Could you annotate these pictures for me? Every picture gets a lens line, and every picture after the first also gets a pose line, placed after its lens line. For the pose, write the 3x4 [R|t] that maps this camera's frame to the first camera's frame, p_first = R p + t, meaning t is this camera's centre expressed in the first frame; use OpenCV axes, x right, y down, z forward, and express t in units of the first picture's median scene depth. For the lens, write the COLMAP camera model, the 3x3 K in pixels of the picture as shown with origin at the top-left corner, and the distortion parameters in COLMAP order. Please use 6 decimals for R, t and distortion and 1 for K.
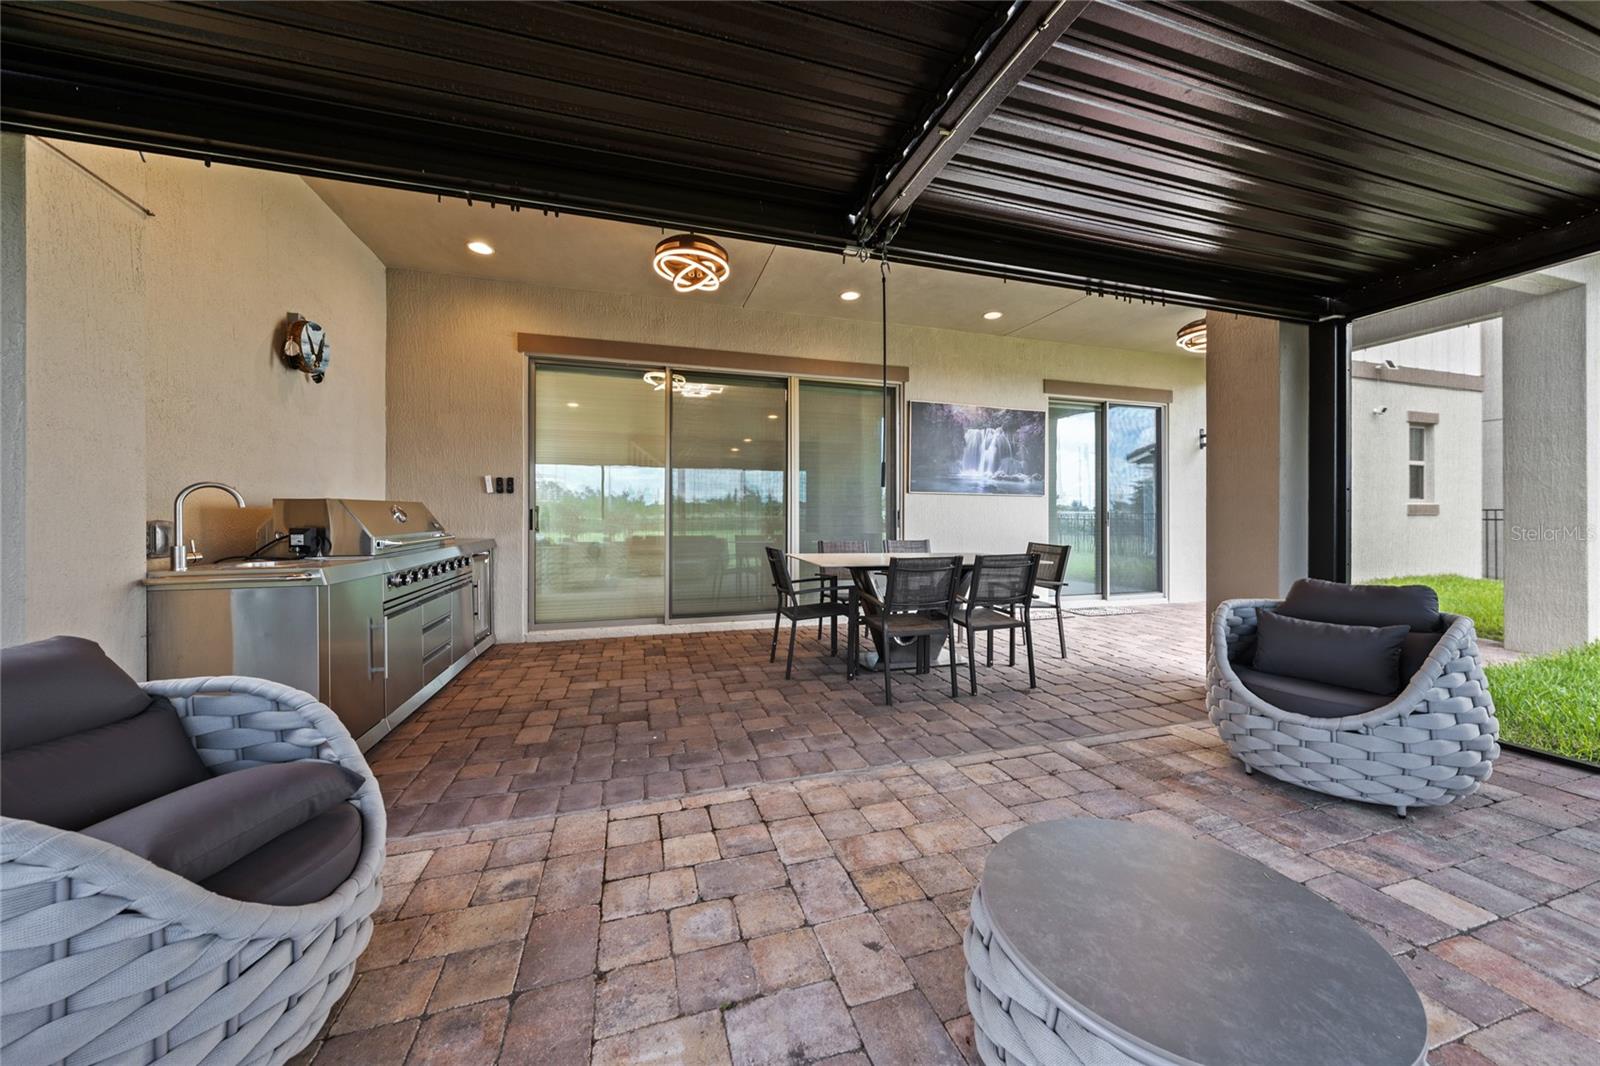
lens RADIAL K [[541.5, 0, 796.6], [0, 541.5, 521.7], [0, 0, 1]] dist [-0.000517, -0.000094]
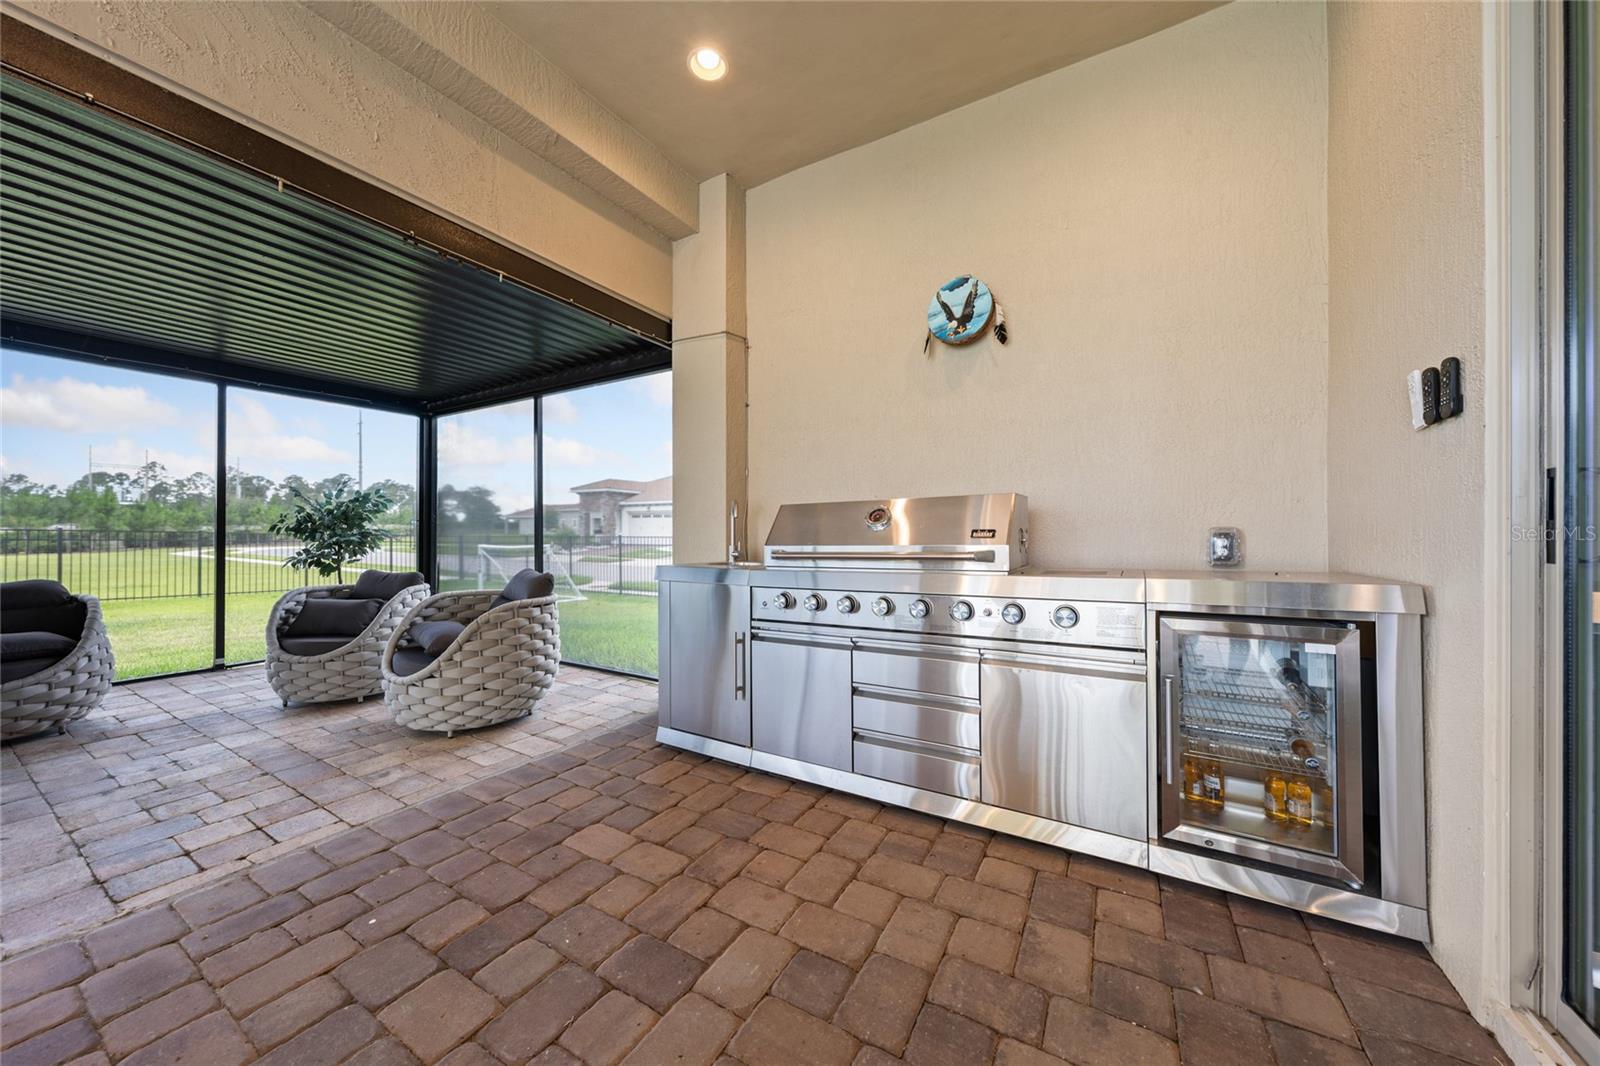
lens RADIAL K [[541.5, 0, 802.2], [0, 541.5, 531.3], [0, 0, 1]] dist [-0.000517, -0.000094]
pose [[-0.728522, 0.001086, -0.685022, -0.281560], [-0.000906, 0.999996, 0.002549, -0.004403], [0.685022, 0.002477, -0.728518, 2.362784]]
